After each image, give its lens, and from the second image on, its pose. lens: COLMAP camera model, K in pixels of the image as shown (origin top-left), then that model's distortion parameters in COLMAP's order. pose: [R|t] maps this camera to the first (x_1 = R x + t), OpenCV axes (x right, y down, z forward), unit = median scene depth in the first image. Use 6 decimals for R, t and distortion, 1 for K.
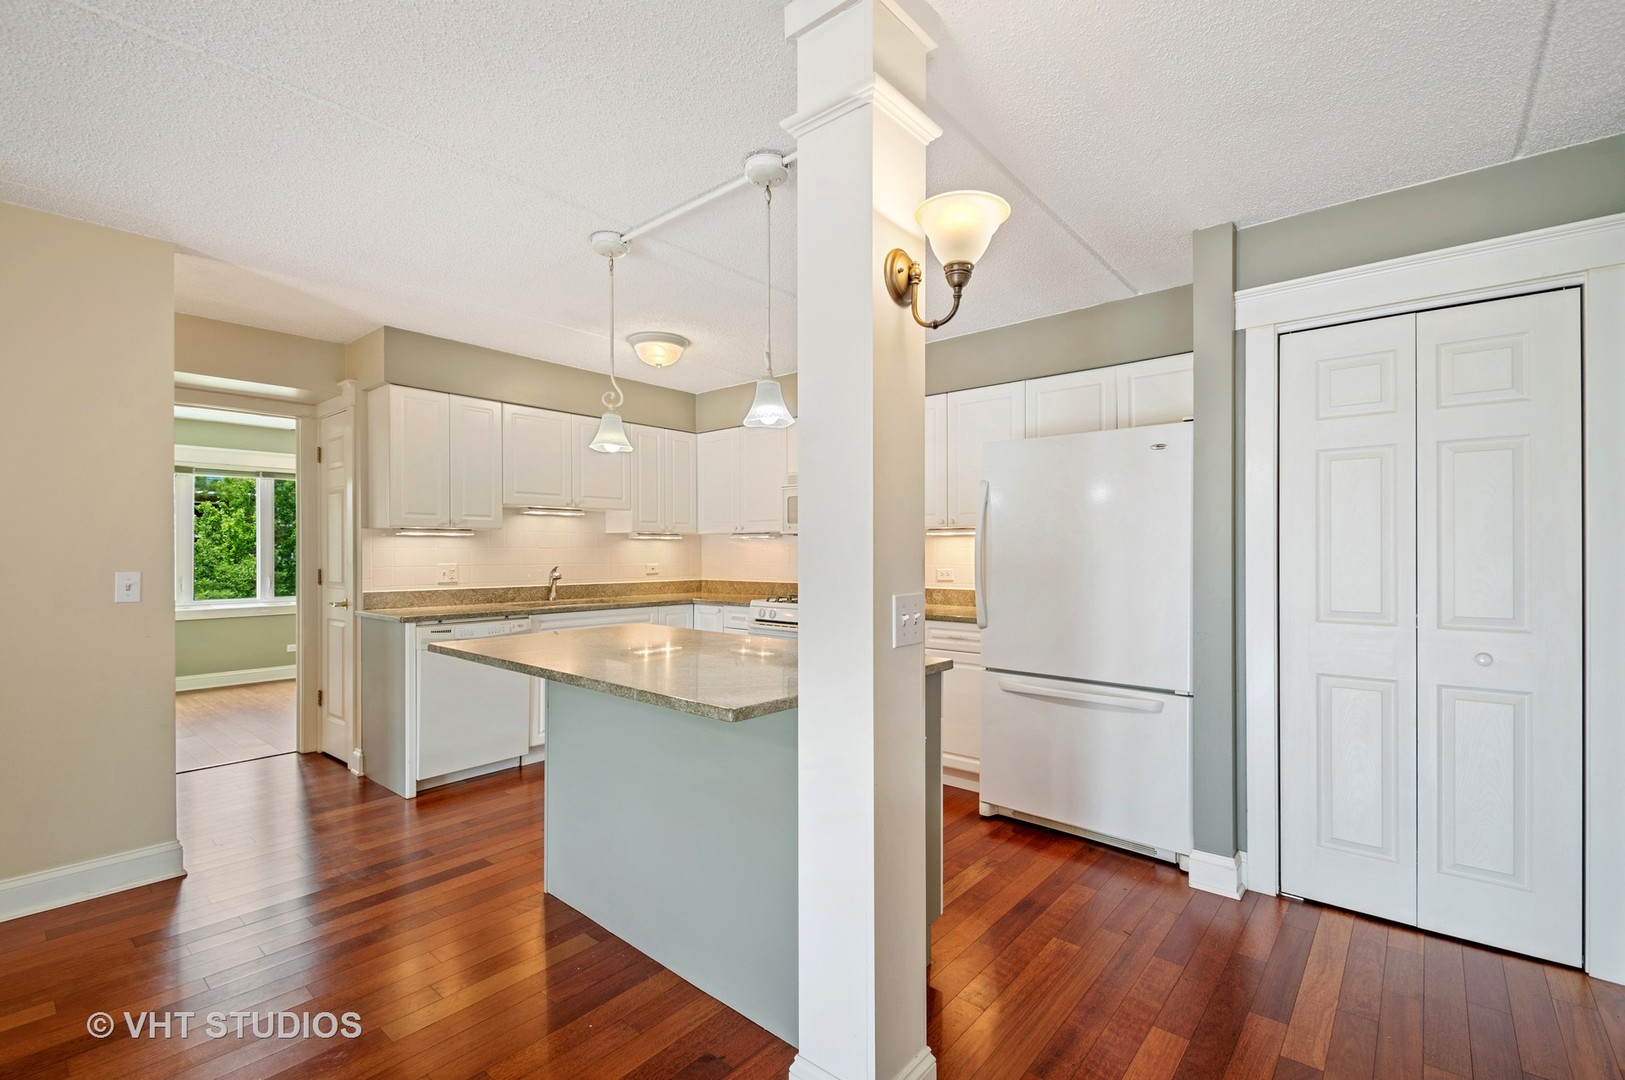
lens RADIAL K [[726.6, 0, 812.4], [0, 726.6, 553.2], [0, 0, 1]] dist [-0.001486, -0.001448]
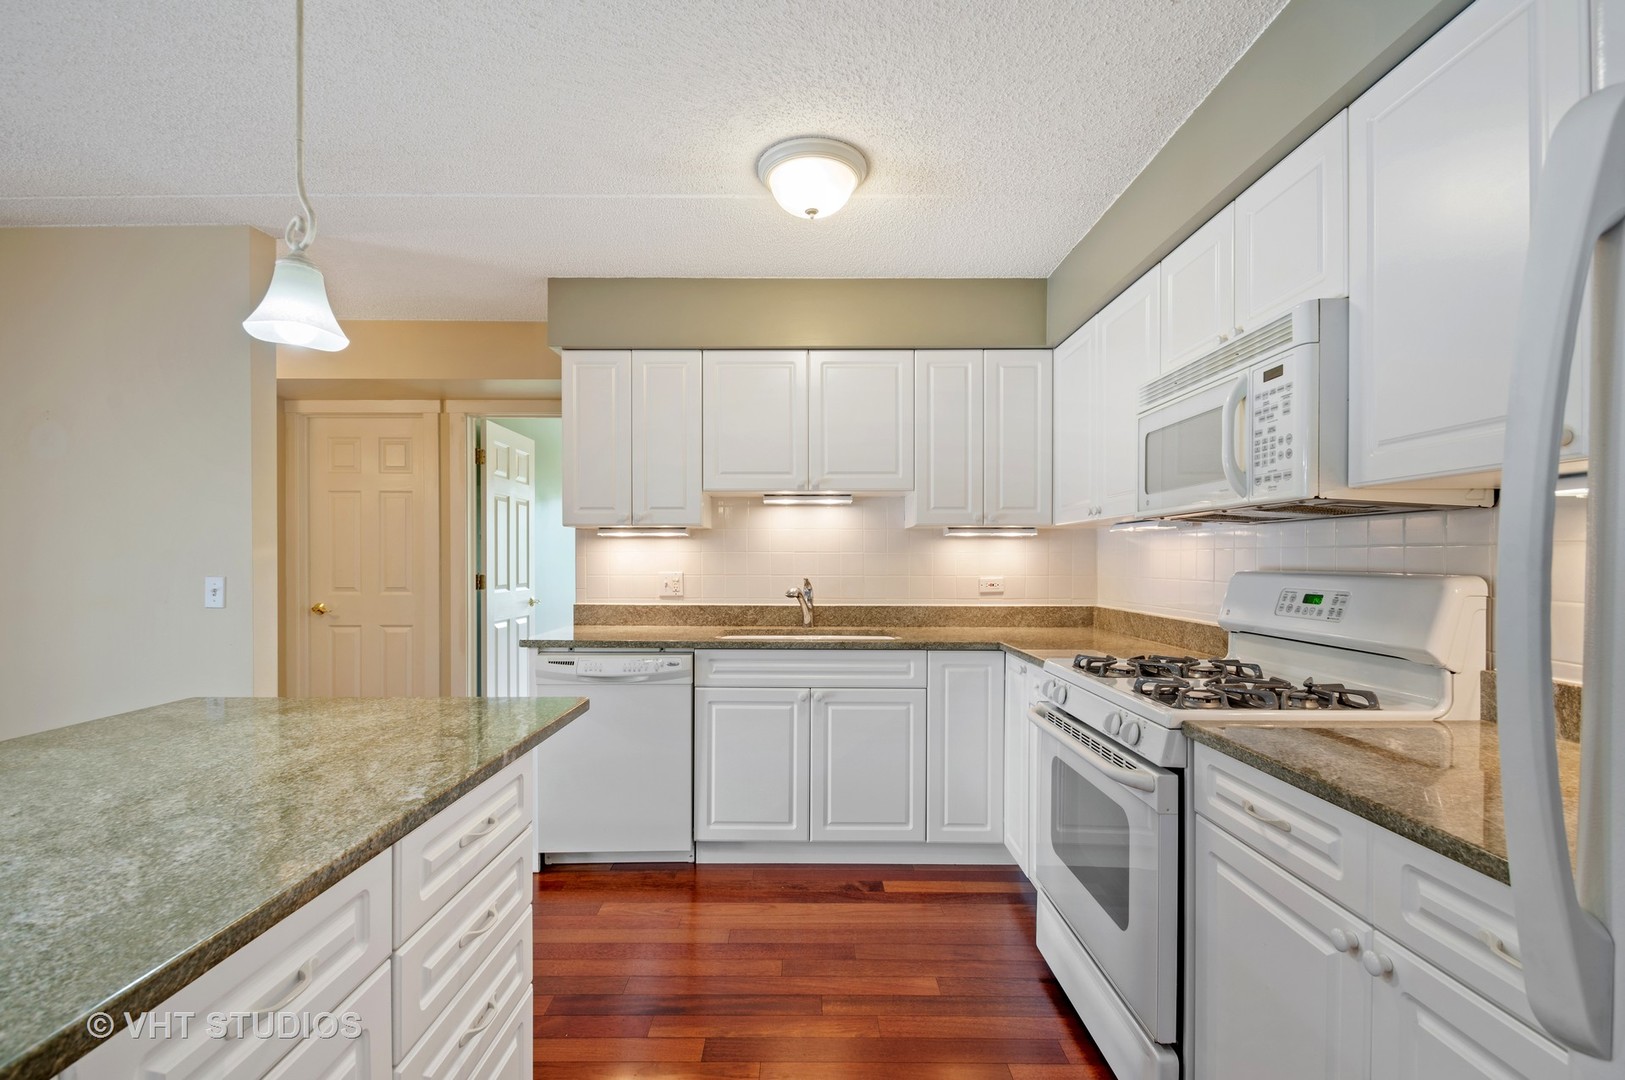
lens RADIAL K [[726.6, 0, 799.6], [0, 726.6, 567.8], [0, 0, 1]] dist [-0.001486, -0.001448]
pose [[0.633660, 0.011575, -0.773525, 0.174321], [-0.003303, 0.999919, 0.012258, -0.000324], [0.773604, -0.005212, 0.633647, 0.552046]]
